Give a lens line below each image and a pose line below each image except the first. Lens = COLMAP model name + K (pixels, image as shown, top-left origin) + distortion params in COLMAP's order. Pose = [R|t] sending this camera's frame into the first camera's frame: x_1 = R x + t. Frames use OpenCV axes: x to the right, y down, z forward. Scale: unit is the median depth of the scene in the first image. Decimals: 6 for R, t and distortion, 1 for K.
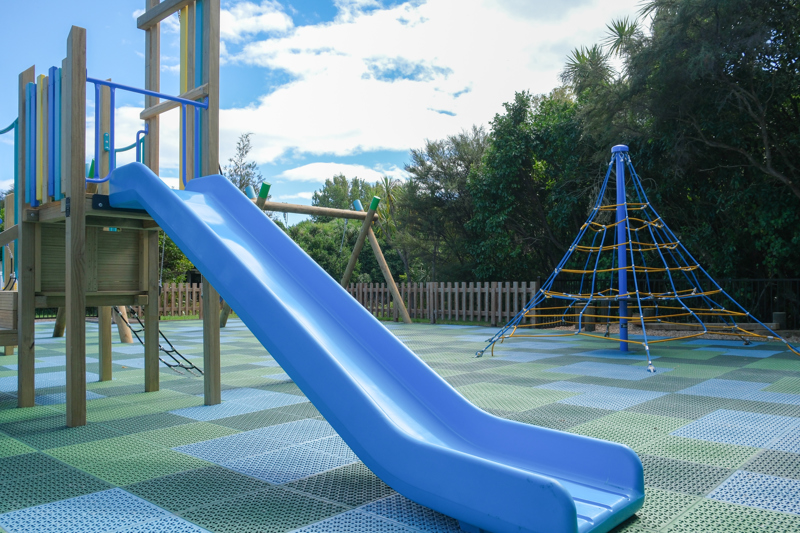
lens RADIAL K [[625.7, 0, 400.0], [0, 625.7, 266.5], [0, 0, 1]] dist [-0.008977, 0.005319]
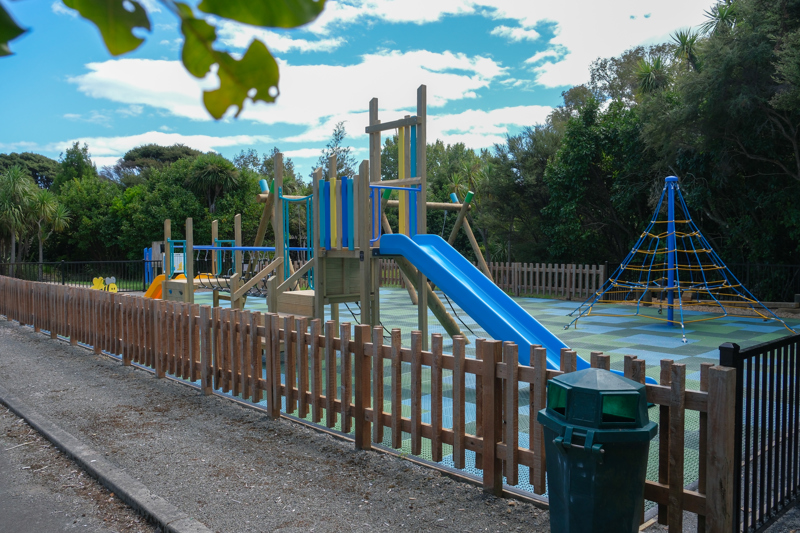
lens RADIAL K [[625.7, 0, 400.0], [0, 625.7, 266.5], [0, 0, 1]] dist [-0.008977, 0.005319]
pose [[0.995929, 0.003069, -0.090087, -0.071845], [0.003236, 0.997559, 0.069753, -0.057837], [0.090081, -0.069761, 0.993488, -0.263637]]
